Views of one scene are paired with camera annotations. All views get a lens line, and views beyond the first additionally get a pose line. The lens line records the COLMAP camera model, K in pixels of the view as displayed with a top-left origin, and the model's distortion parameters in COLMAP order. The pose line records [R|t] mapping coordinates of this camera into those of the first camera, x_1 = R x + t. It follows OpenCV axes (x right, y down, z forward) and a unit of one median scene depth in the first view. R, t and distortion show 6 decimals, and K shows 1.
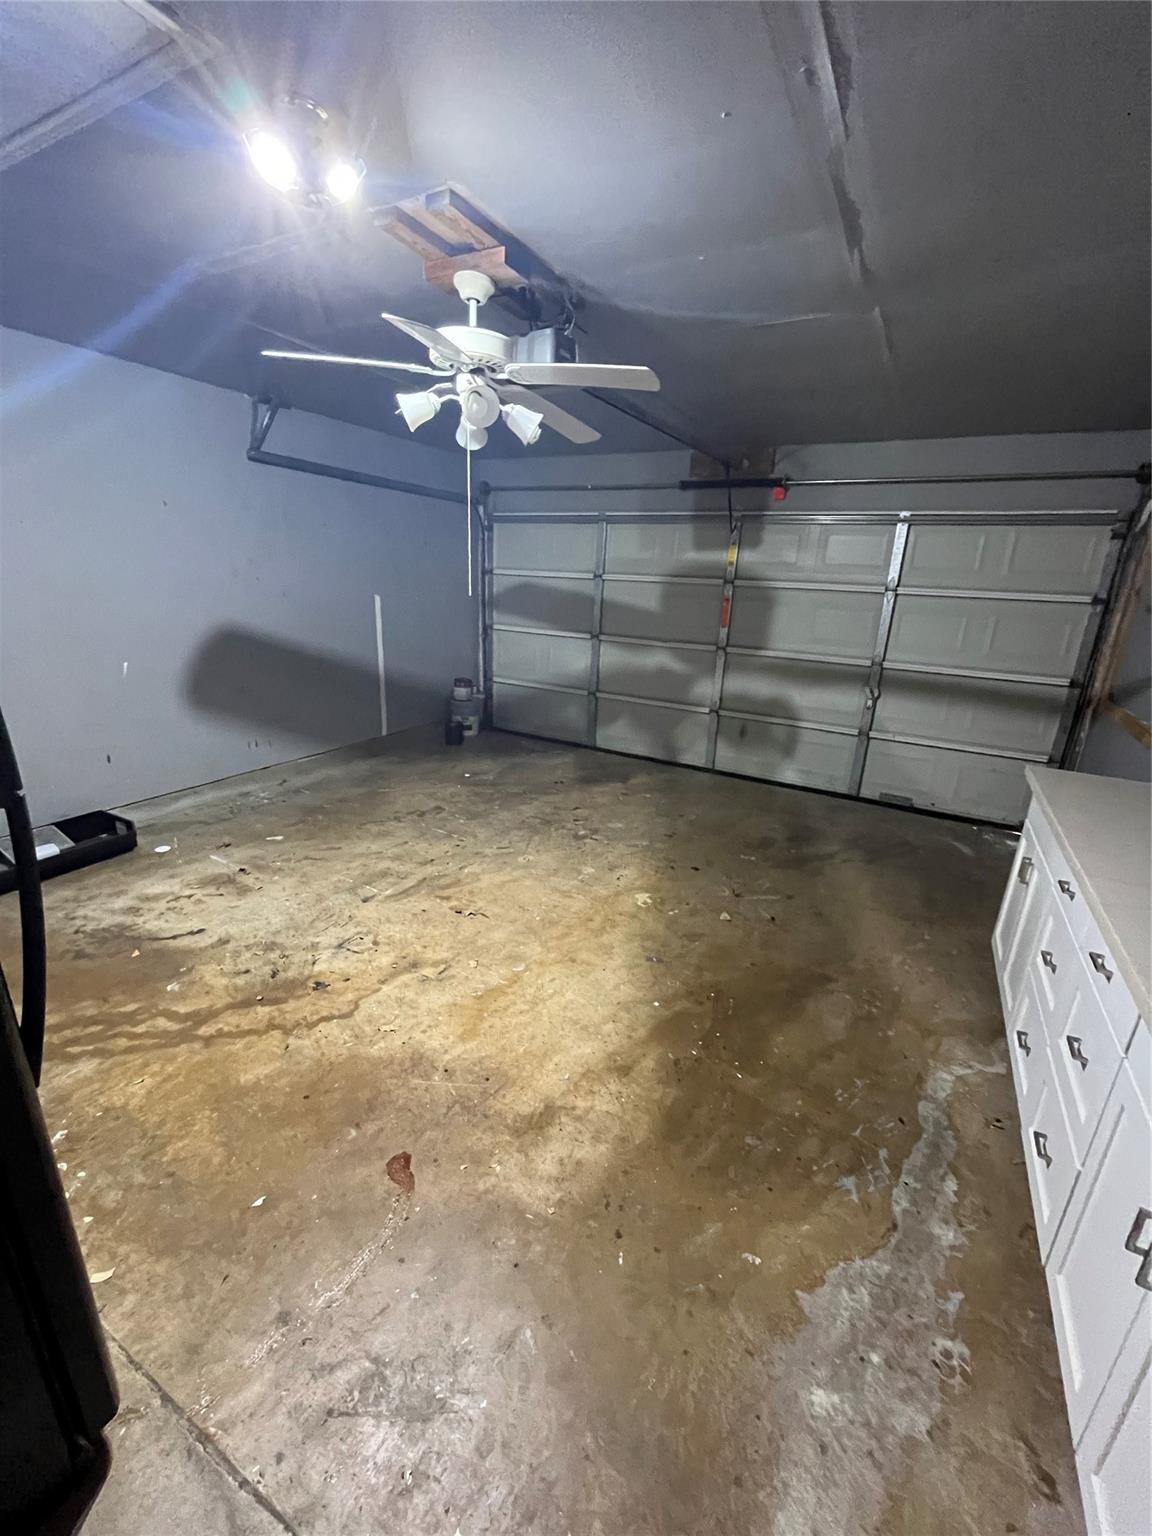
lens RADIAL K [[625.4, 0, 576.0], [0, 625.4, 768.0], [0, 0, 1]] dist [-0.001373, -0.000390]
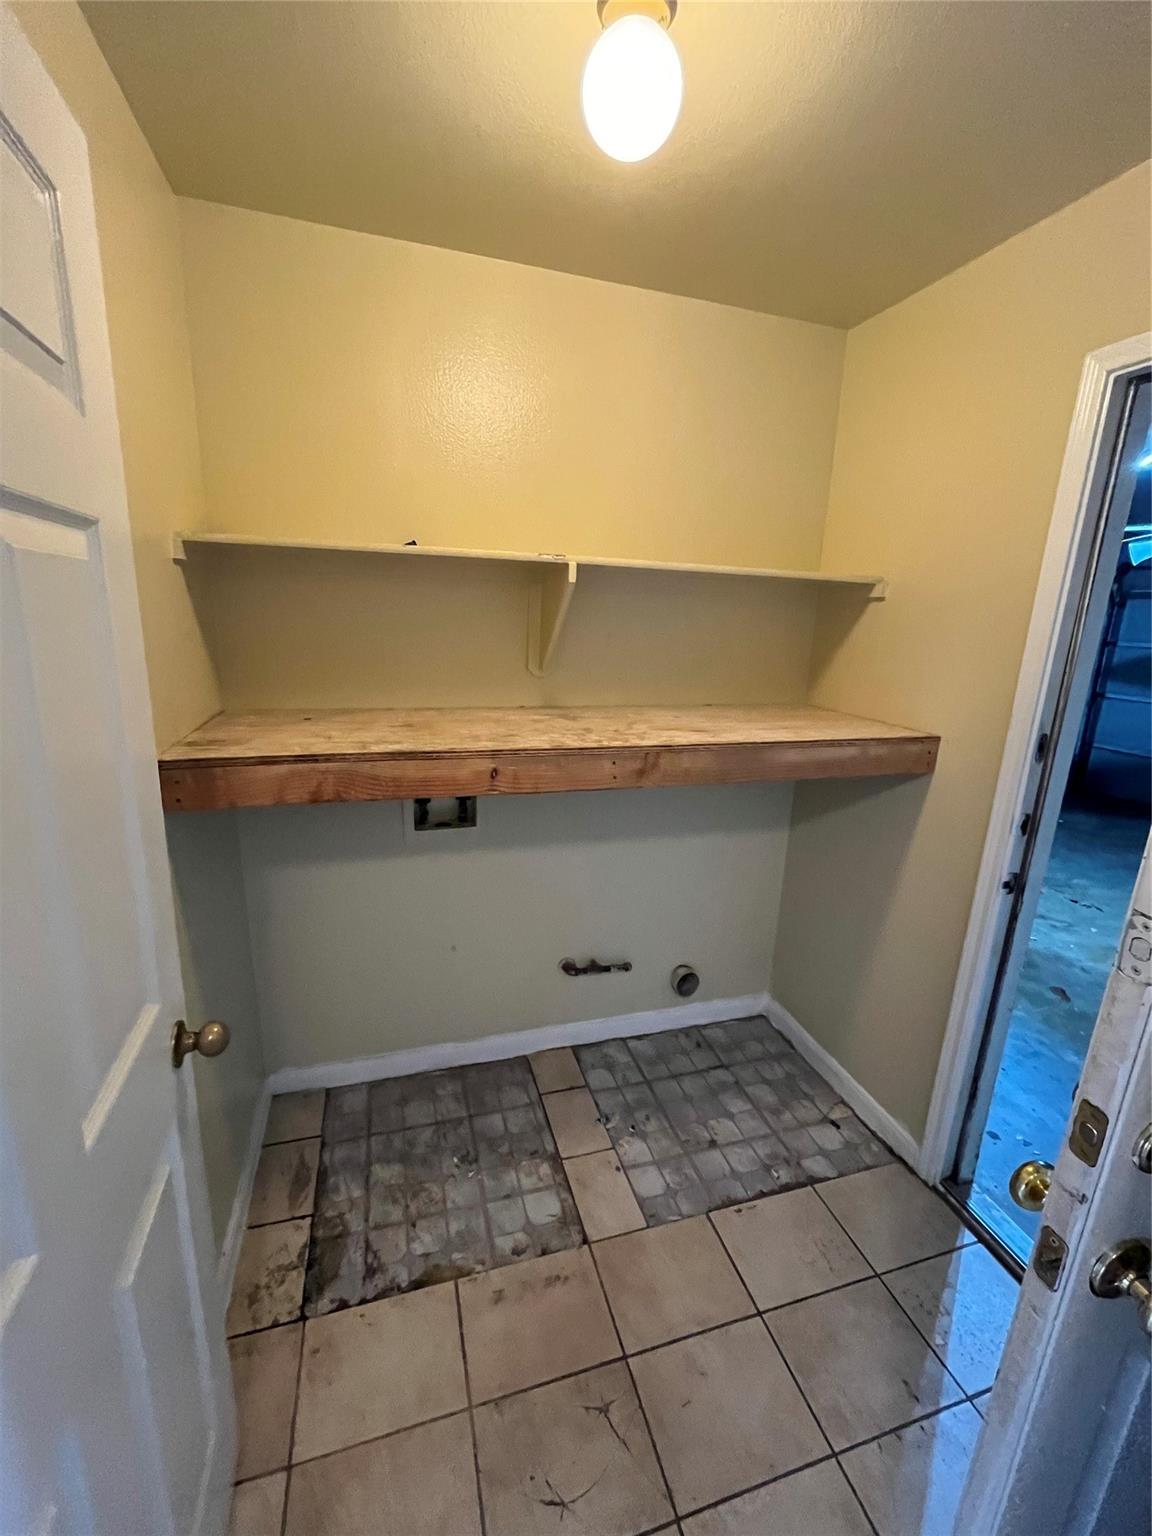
lens RADIAL K [[625.4, 0, 576.0], [0, 625.4, 768.0], [0, 0, 1]] dist [-0.001373, -0.000390]
pose [[0.723080, 0.142115, -0.675988, -0.050974], [-0.208906, 0.977772, -0.017899, 0.103387], [0.658418, 0.154160, 0.736696, -0.356007]]
